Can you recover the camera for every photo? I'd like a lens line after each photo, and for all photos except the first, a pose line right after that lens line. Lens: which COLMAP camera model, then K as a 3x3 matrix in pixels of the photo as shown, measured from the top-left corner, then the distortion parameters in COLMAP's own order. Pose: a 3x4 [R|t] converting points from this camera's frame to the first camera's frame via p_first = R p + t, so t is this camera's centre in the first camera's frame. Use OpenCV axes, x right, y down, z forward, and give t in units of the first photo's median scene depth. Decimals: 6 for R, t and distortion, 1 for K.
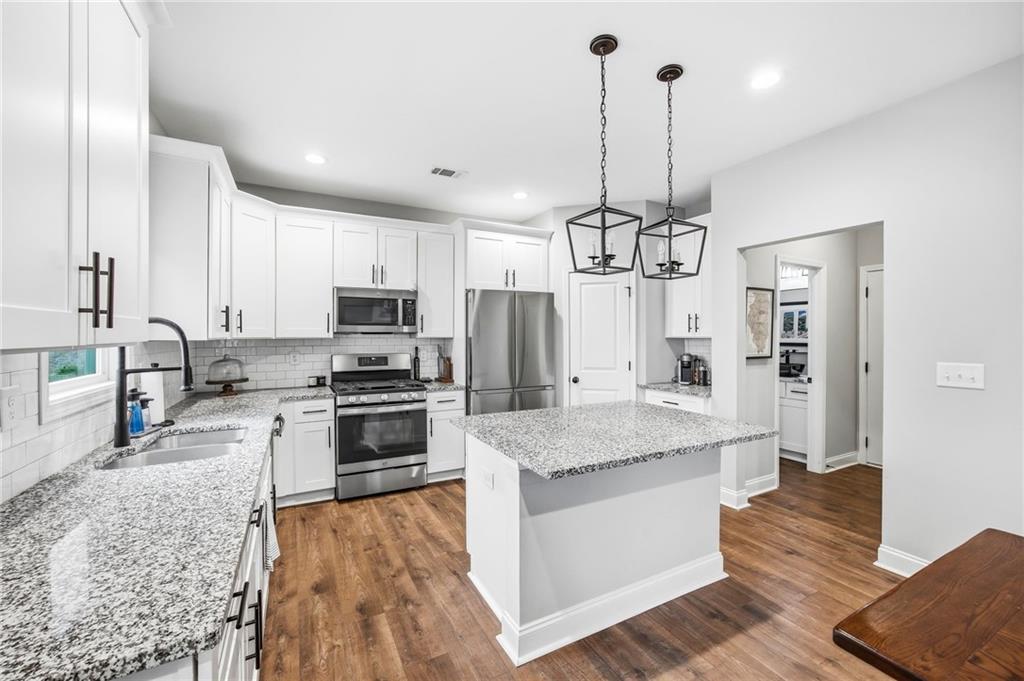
lens RADIAL K [[420.8, 0, 514.8], [0, 420.8, 334.5], [0, 0, 1]] dist [-0.007935, 0.000445]
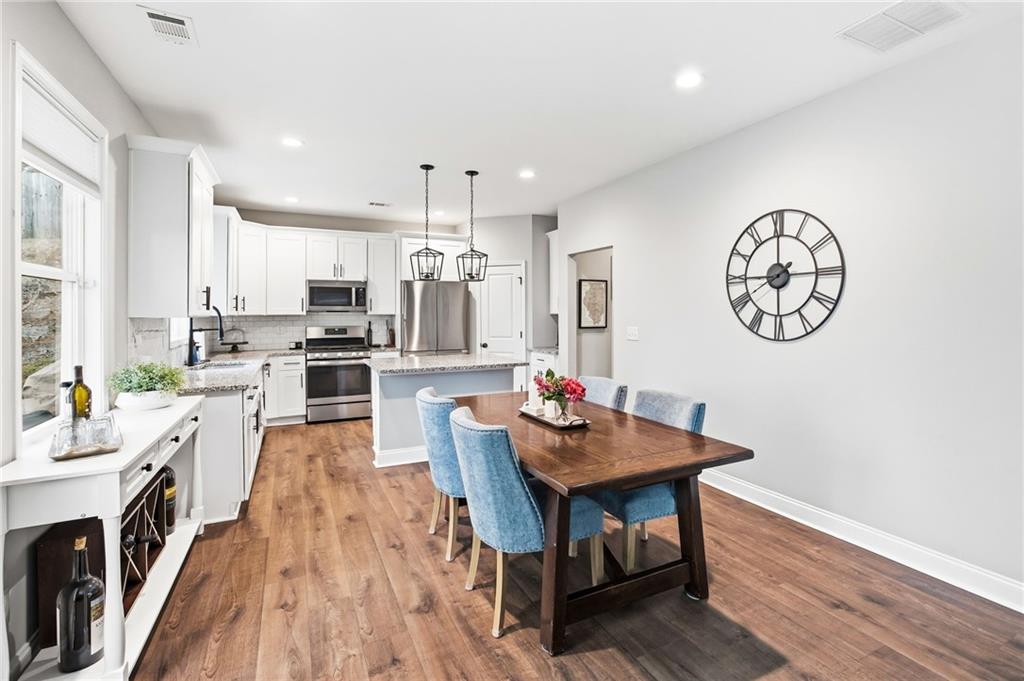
lens RADIAL K [[493.7, 0, 532.6], [0, 493.7, 310.4], [0, 0, 1]] dist [0.025607, 0.000145]
pose [[0.999456, -0.003349, -0.032806, 0.415748], [0.003242, 0.999989, -0.003315, 0.000891], [0.032817, 0.003207, 0.999456, -0.706373]]
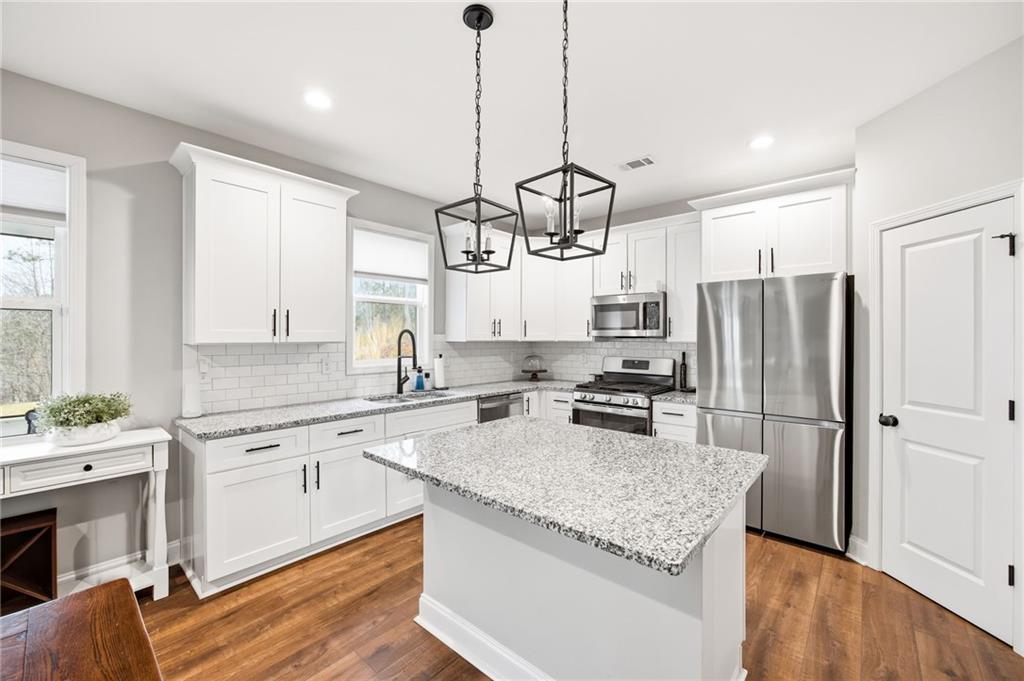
lens RADIAL K [[413.0, 0, 515.4], [0, 413.0, 340.4], [0, 0, 1]] dist [-0.005293, 0.000140]
pose [[0.359210, 0.006943, -0.933231, 0.557662], [-0.001791, 0.999976, 0.006751, -0.002005], [0.933255, -0.000753, 0.359214, 0.402575]]
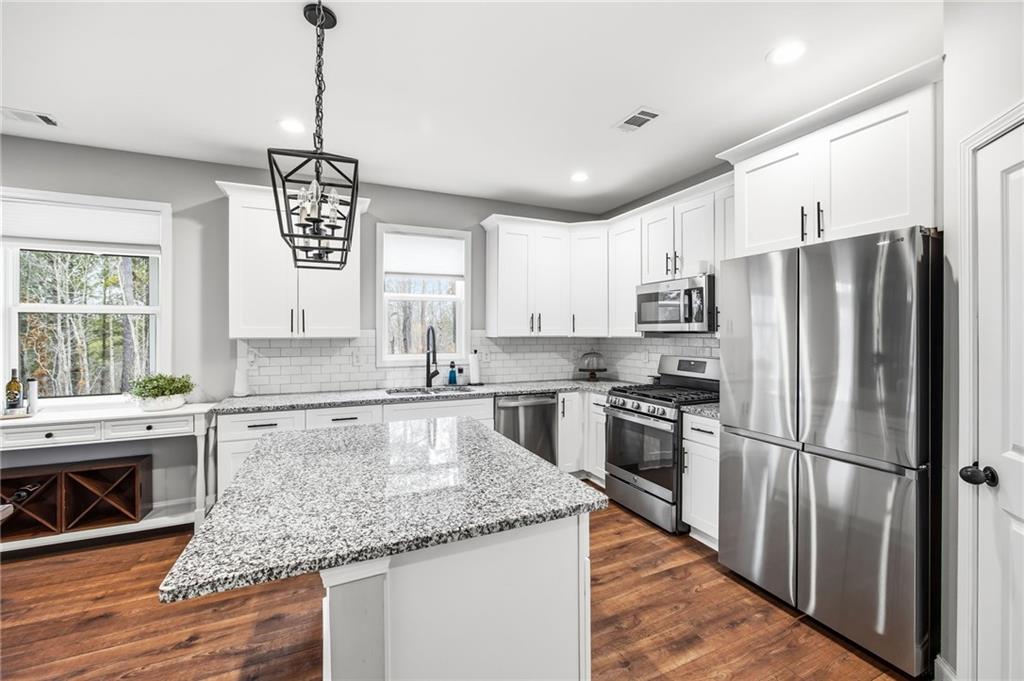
lens RADIAL K [[420.8, 0, 514.8], [0, 420.8, 334.5], [0, 0, 1]] dist [-0.007935, 0.000445]
pose [[-0.061324, 0.003248, -0.998113, 0.571014], [0.000266, 0.999995, 0.003238, -0.001805], [0.998118, -0.000067, -0.061325, 0.779138]]
